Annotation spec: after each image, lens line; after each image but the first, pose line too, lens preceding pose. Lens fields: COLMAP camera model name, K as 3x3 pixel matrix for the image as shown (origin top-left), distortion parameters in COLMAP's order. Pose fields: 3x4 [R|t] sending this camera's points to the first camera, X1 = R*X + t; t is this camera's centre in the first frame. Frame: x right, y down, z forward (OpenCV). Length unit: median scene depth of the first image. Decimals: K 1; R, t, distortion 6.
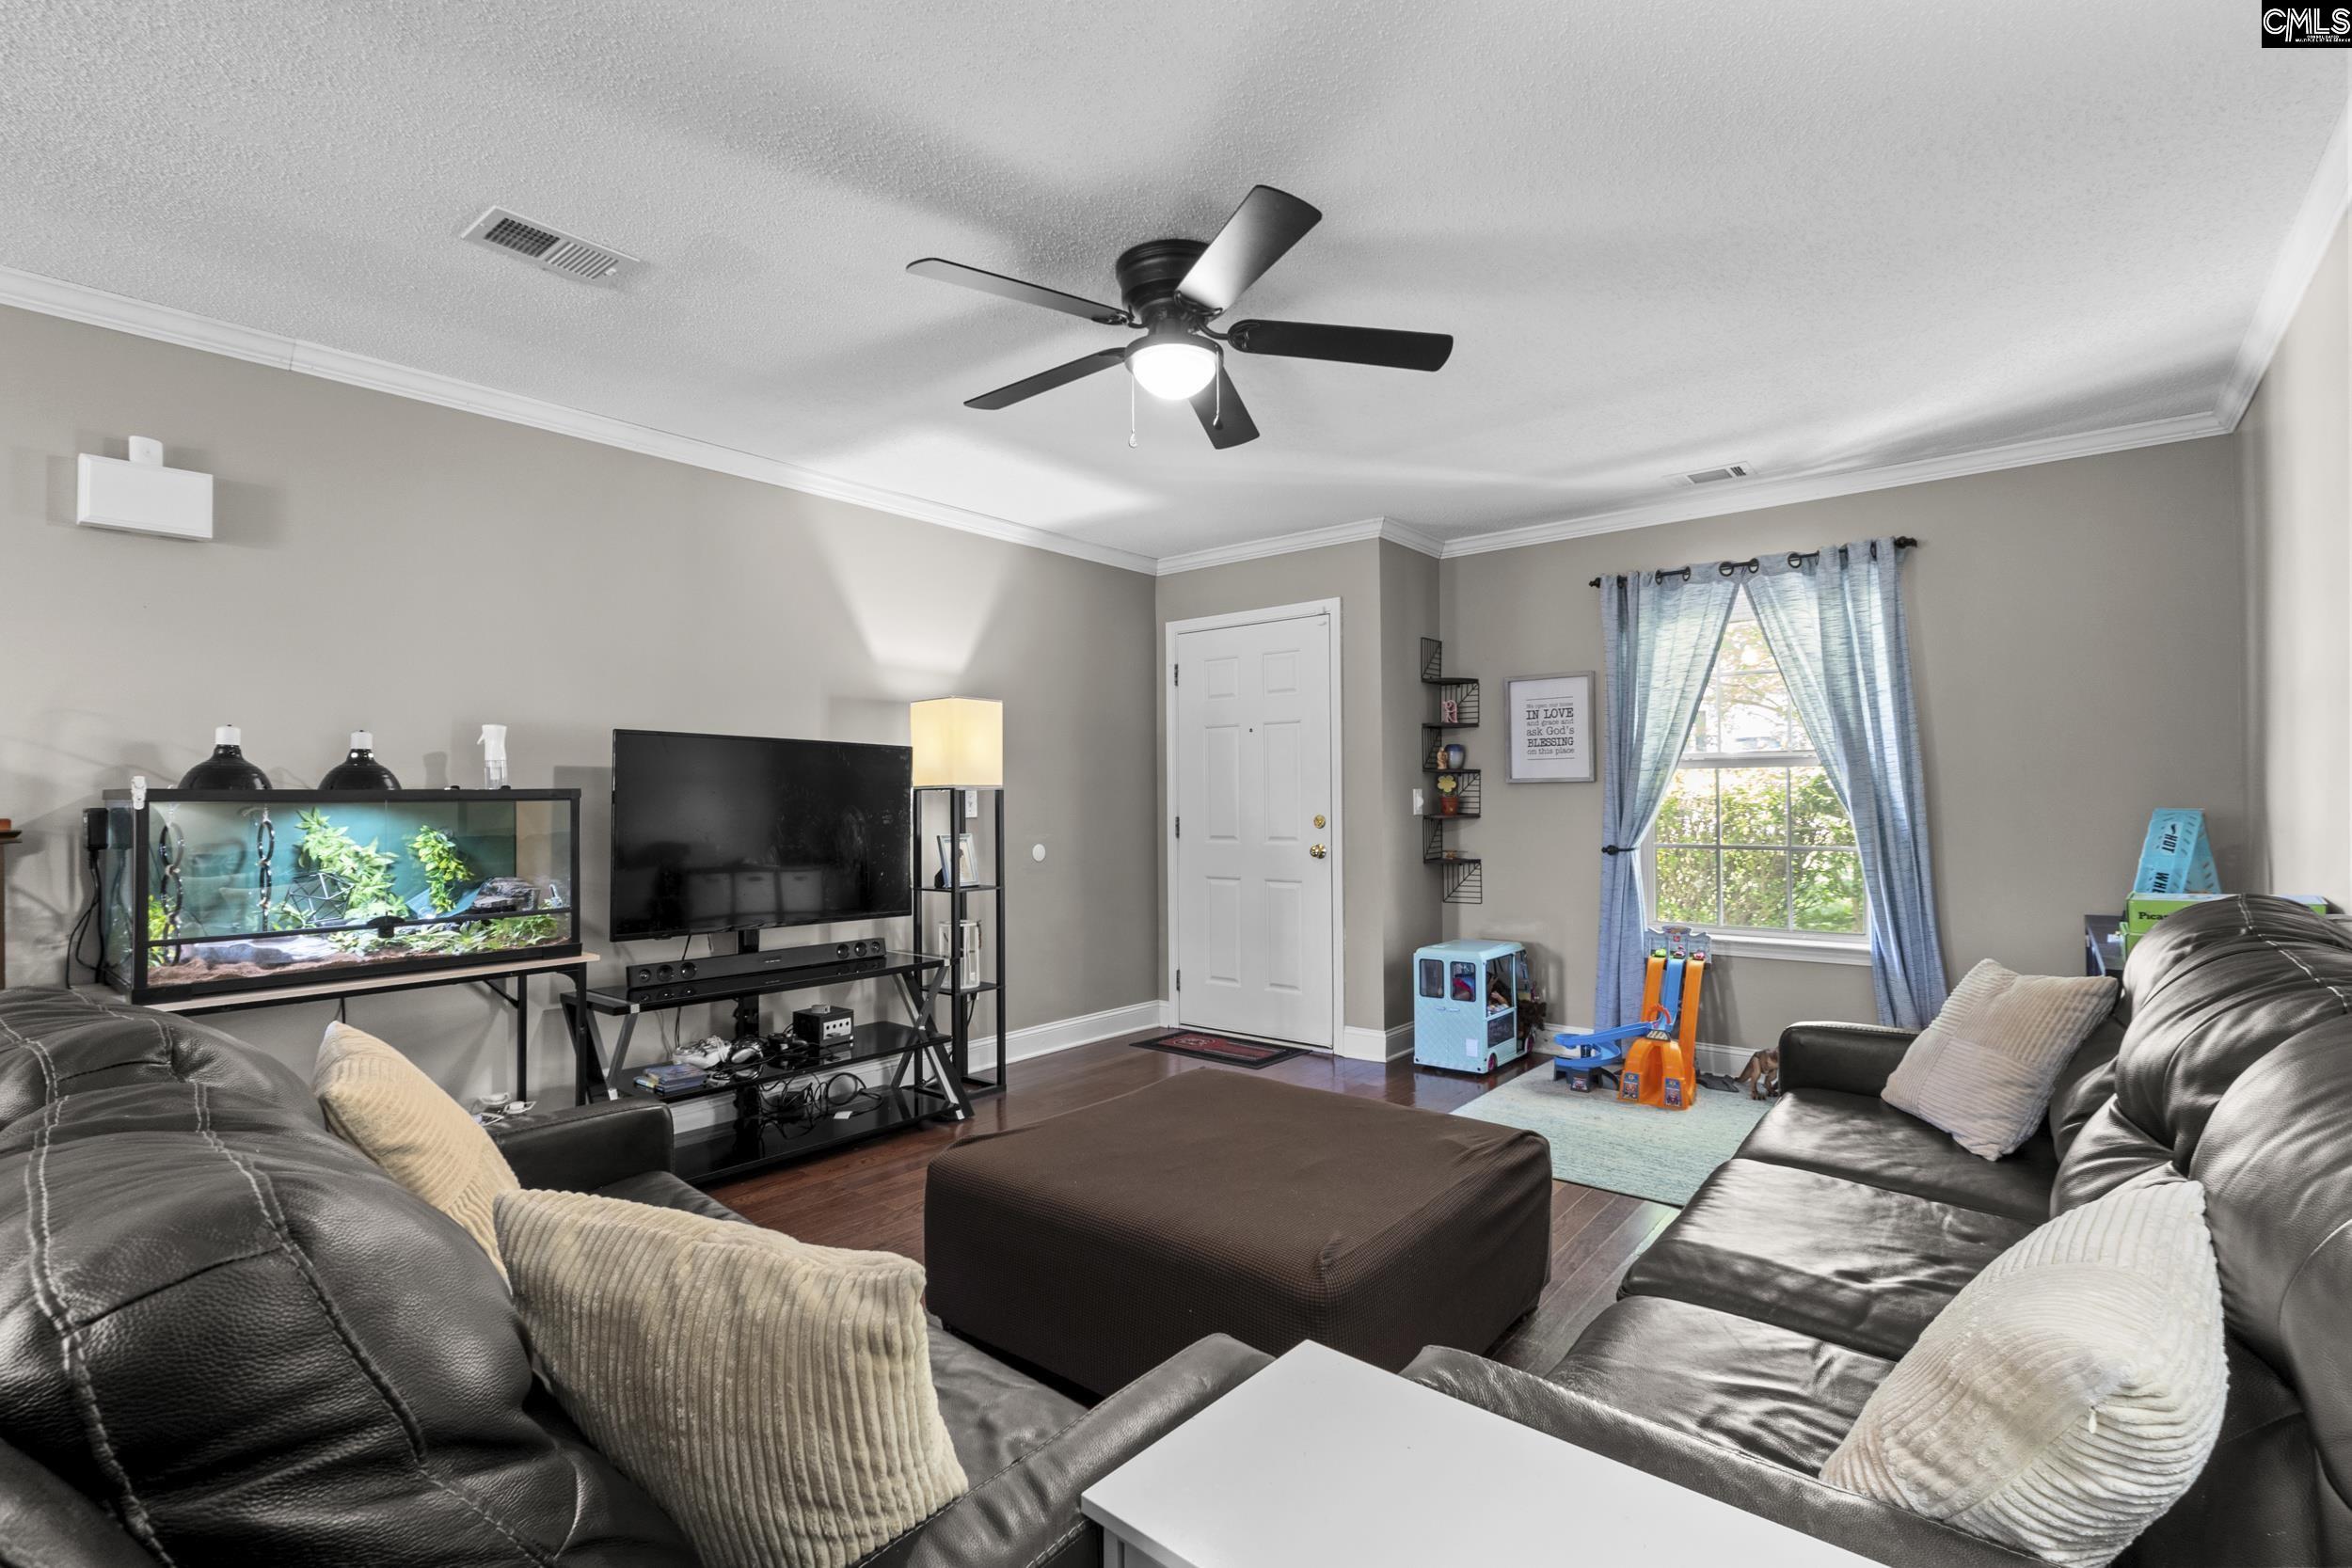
lens RADIAL K [[1080.1, 0, 1176.2], [0, 1080.1, 788.7], [0, 0, 1]] dist [-0.012091, 0.001056]
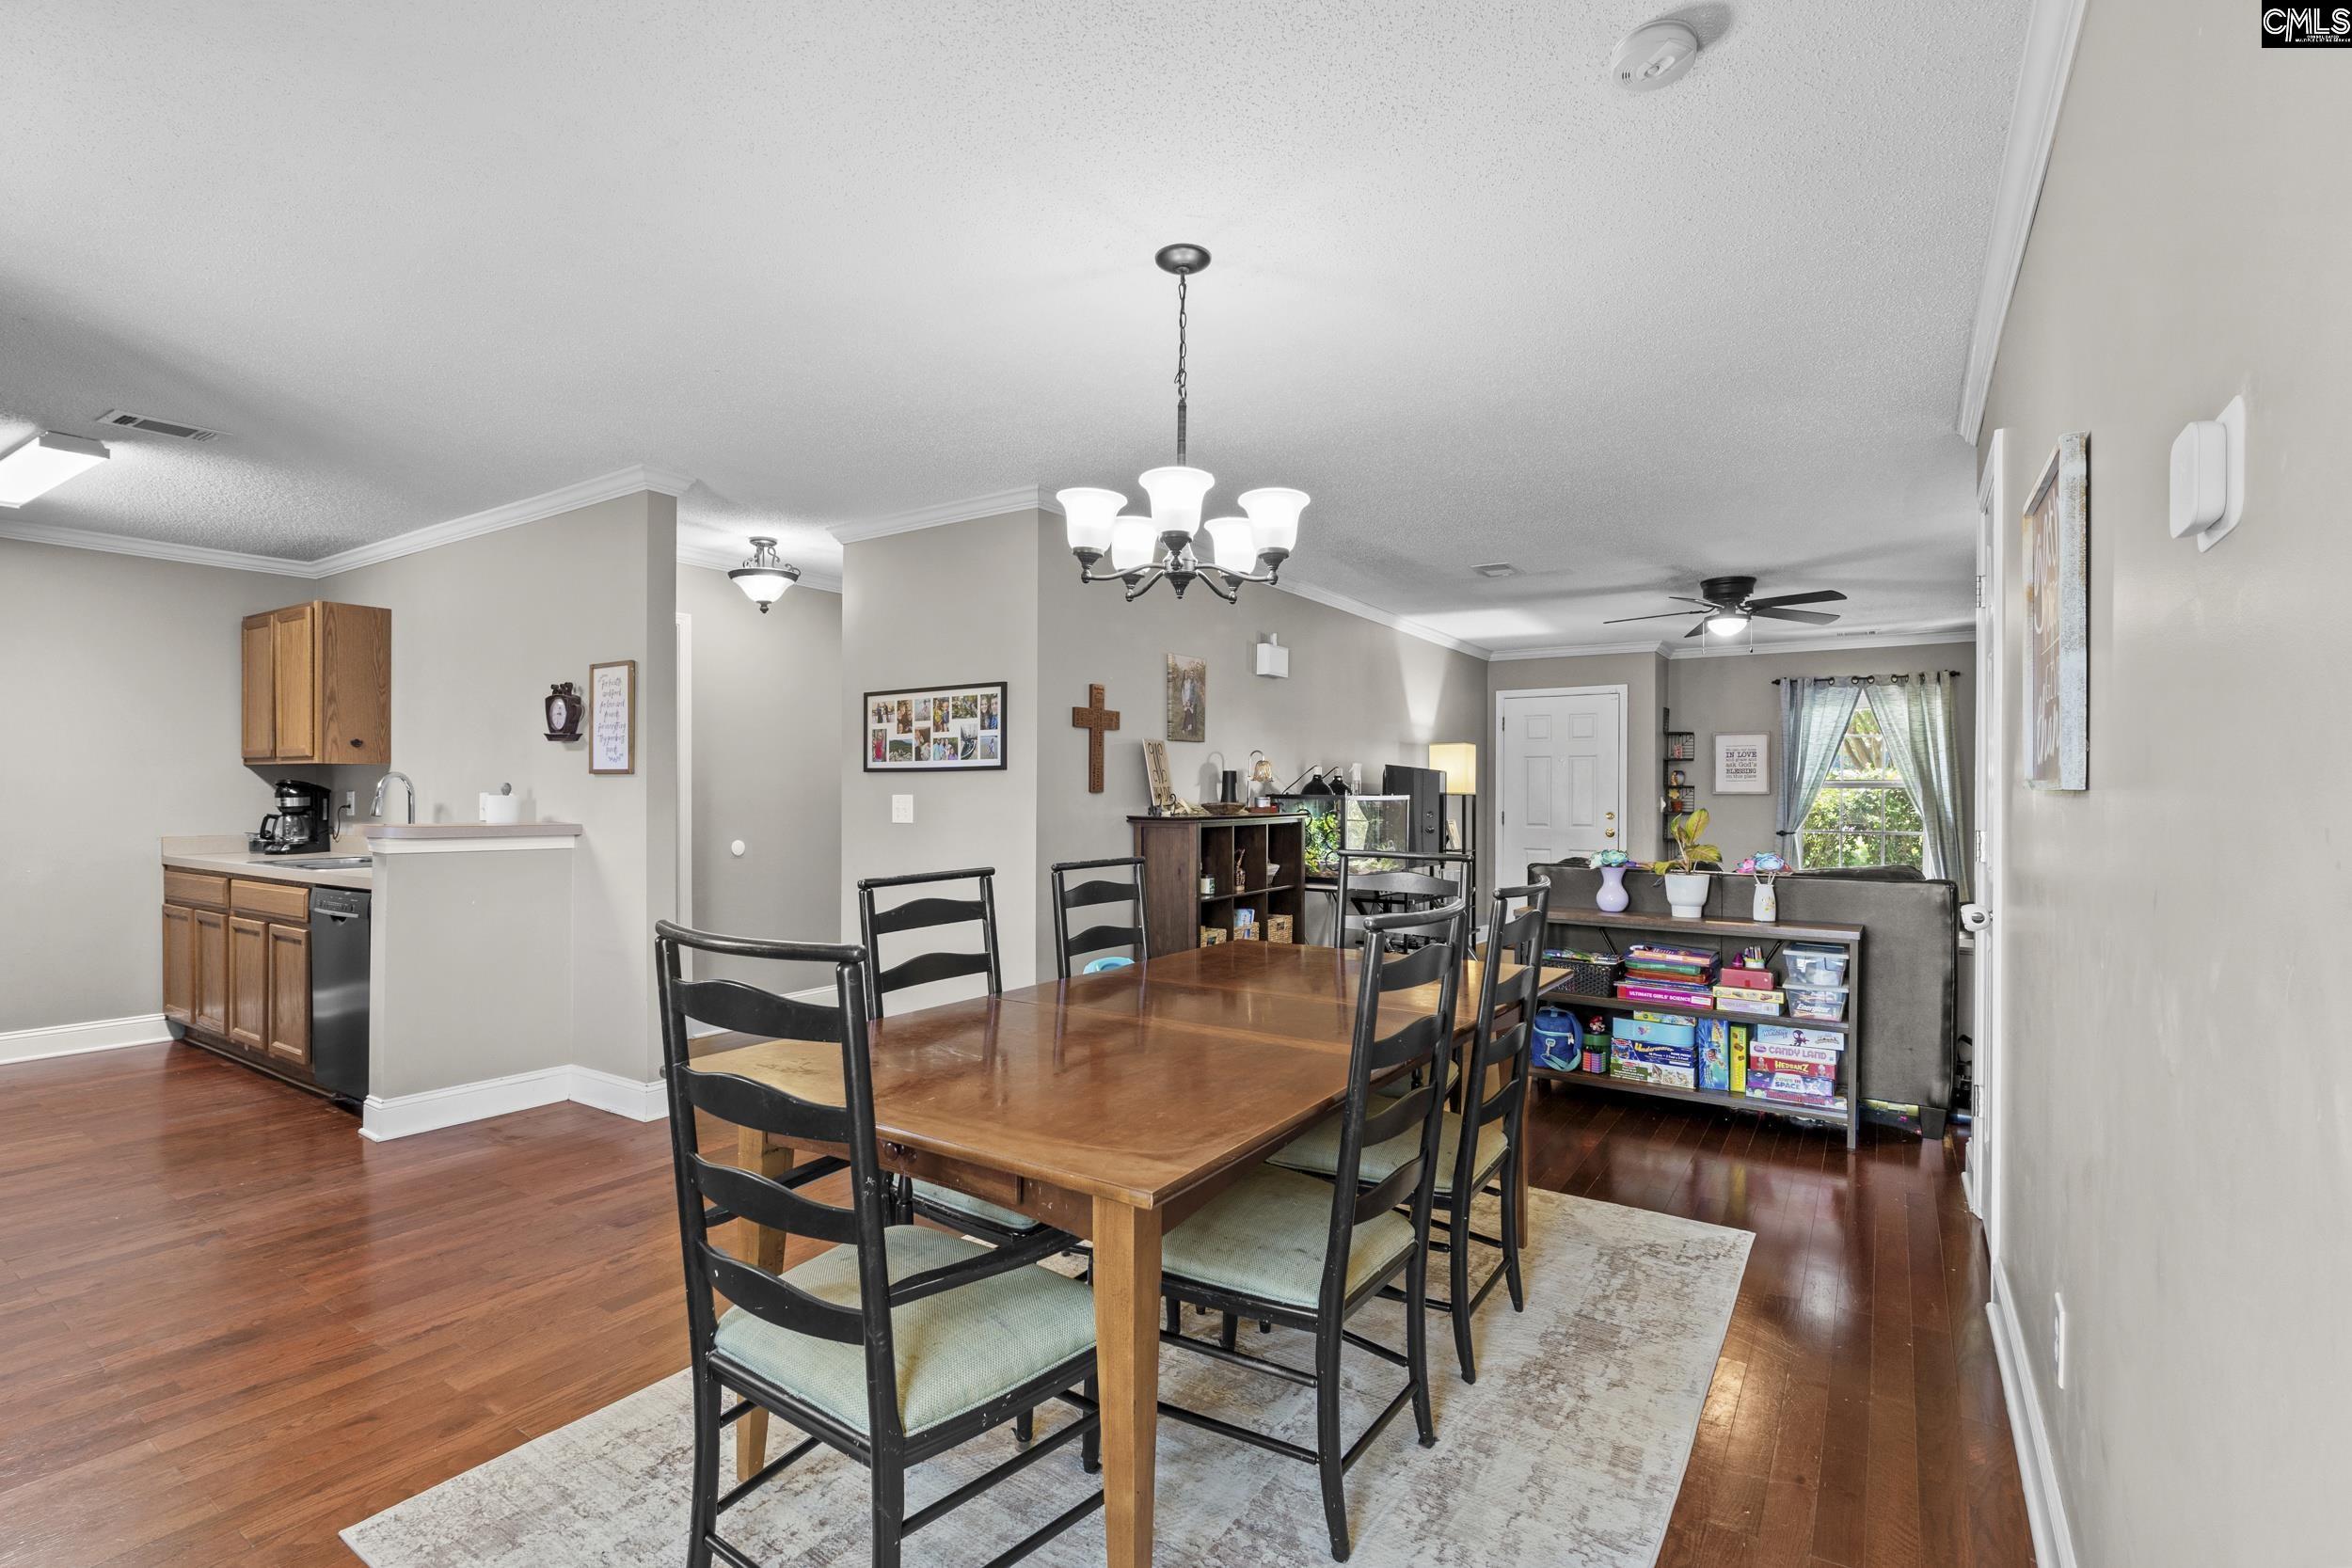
lens RADIAL K [[1080.1, 0, 1171.6], [0, 1080.1, 794.2], [0, 0, 1]] dist [-0.012091, 0.001056]
pose [[0.994731, 0.013540, 0.101620, -0.787481], [-0.014660, 0.999840, 0.010280, -0.011284], [-0.101464, -0.011716, 0.994770, -0.668392]]
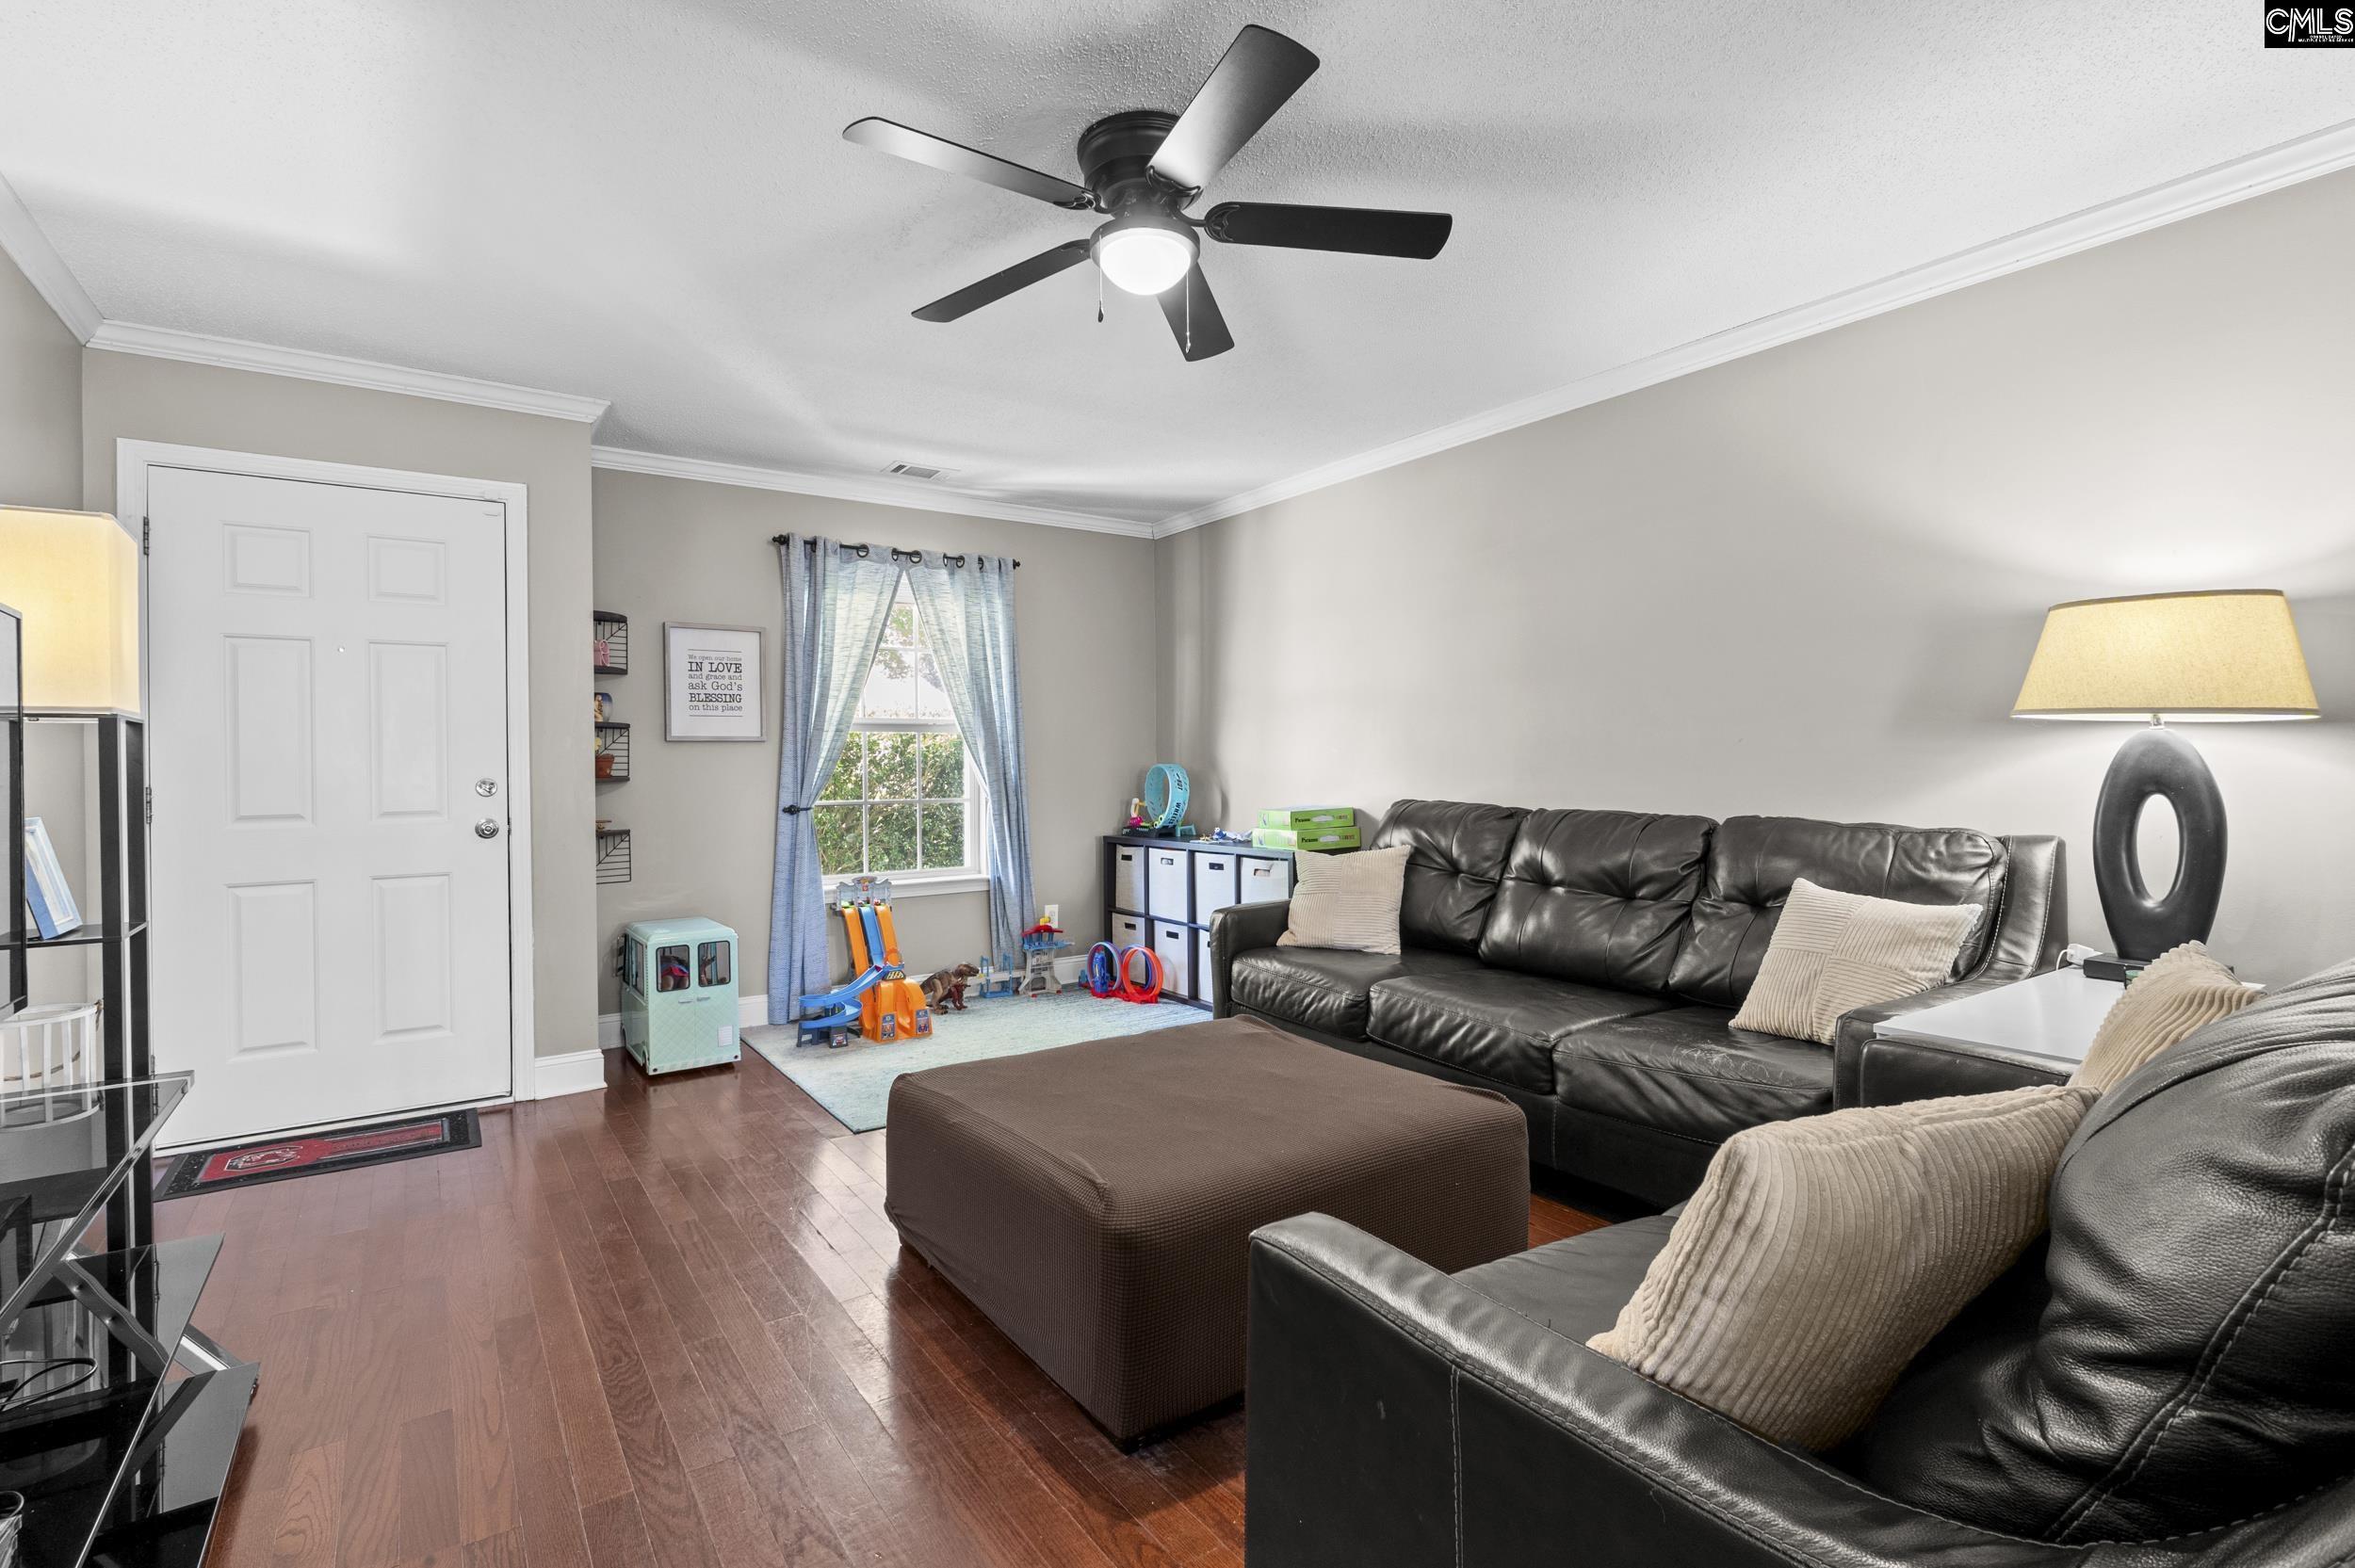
lens RADIAL K [[1081.4, 0, 1177.2], [0, 1081.4, 773.2], [0, 0, 1]] dist [-0.012091, 0.001056]
pose [[0.270352, -0.000135, 0.962761, -0.471648], [0.000411, 1.000000, 0.000025, 0.023357], [-0.962761, 0.000388, 0.270352, 0.391049]]
